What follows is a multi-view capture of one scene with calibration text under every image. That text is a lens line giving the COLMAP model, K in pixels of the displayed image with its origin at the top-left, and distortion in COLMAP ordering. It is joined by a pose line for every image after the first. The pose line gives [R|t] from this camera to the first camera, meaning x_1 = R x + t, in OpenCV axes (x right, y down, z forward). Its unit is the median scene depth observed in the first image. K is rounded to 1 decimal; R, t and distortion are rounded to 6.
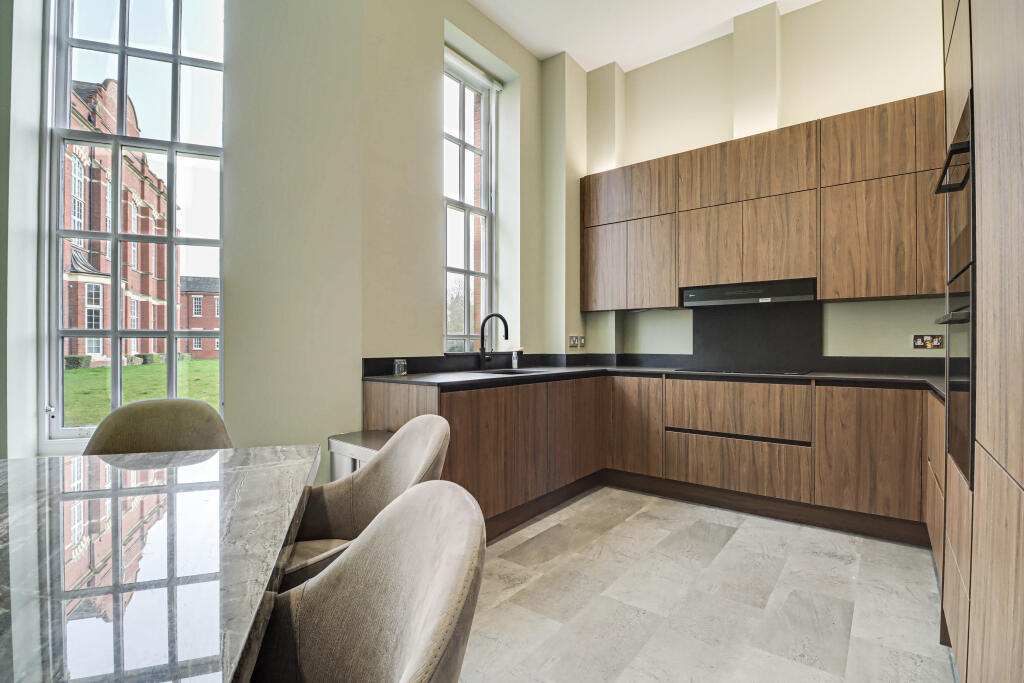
lens RADIAL K [[478.1, 0, 509.9], [0, 478.1, 344.3], [0, 0, 1]] dist [0.002123, -0.008575]
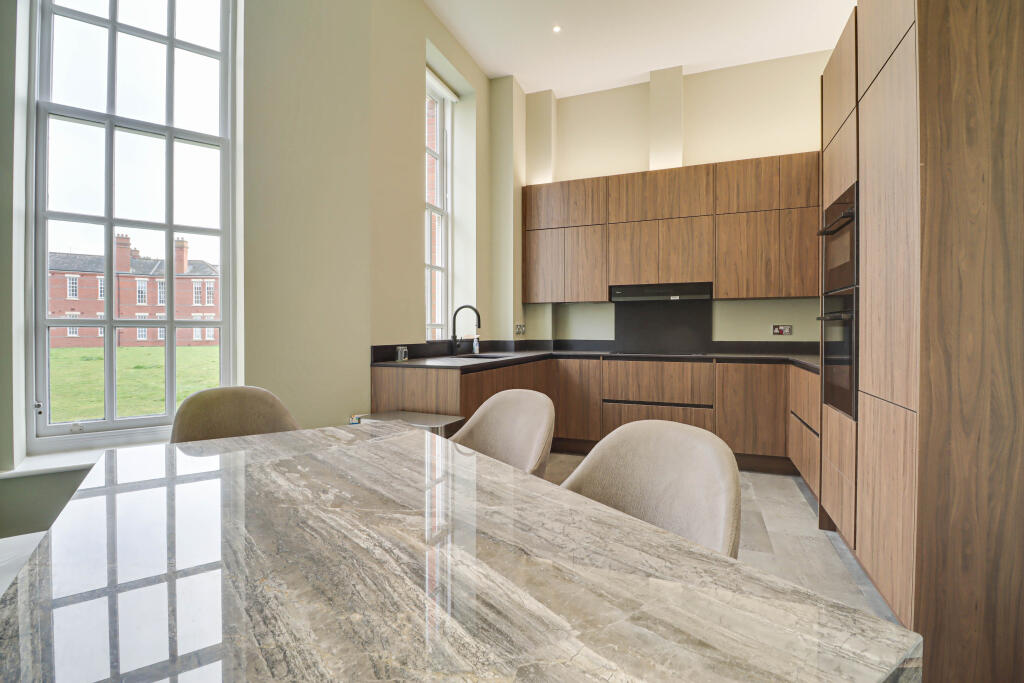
lens RADIAL K [[471.9, 0, 504.1], [0, 471.9, 331.8], [0, 0, 1]] dist [0.001543, -0.000158]
pose [[0.961968, -0.001838, 0.273155, -0.255804], [0.000610, 0.999989, 0.004581, -0.006607], [-0.273160, -0.004241, 0.961959, -0.099276]]
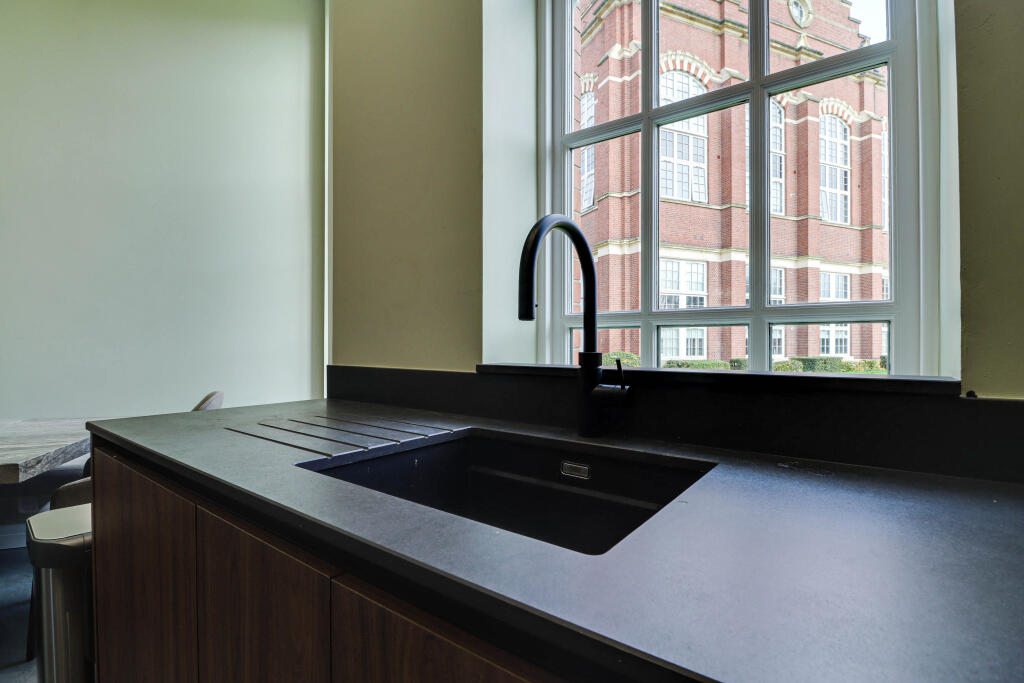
lens RADIAL K [[478.1, 0, 509.9], [0, 478.1, 344.3], [0, 0, 1]] dist [0.002123, -0.008575]
pose [[0.014929, 0.001771, -0.999887, 0.232207], [0.000919, 0.999998, 0.001785, 0.001815], [0.999888, -0.000945, 0.014928, 0.981089]]
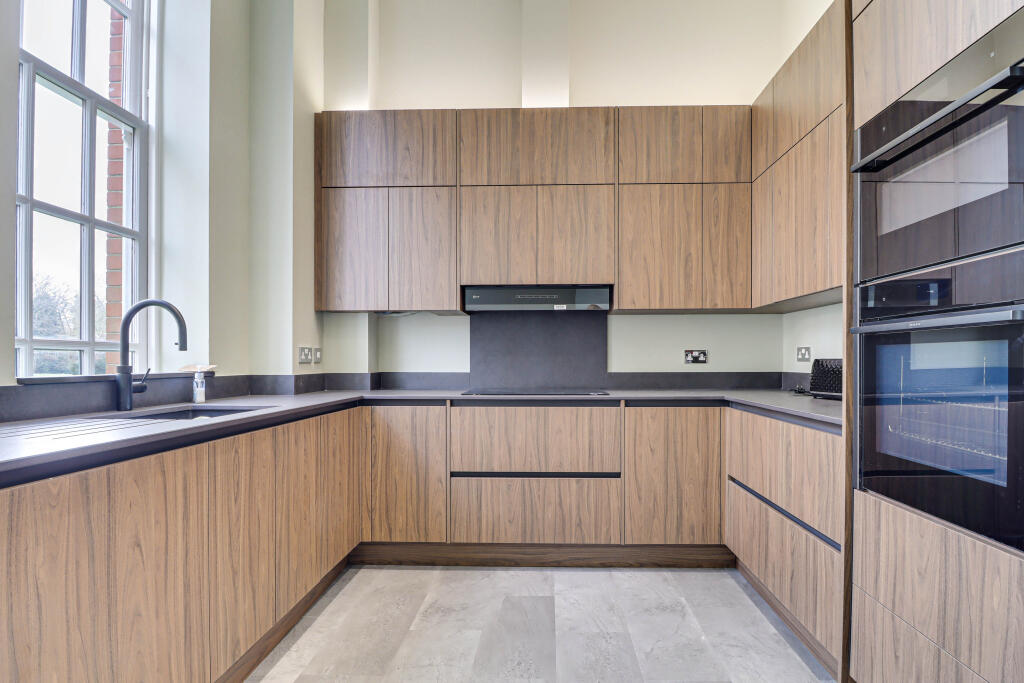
lens RADIAL K [[482.4, 0, 533.2], [0, 482.4, 361.1], [0, 0, 1]] dist [-0.010598, -0.000876]
pose [[0.802191, -0.002182, 0.597063, -0.013332], [0.000919, 0.999997, 0.002419, 0.000853], [-0.597067, -0.001392, 0.802190, 0.342551]]
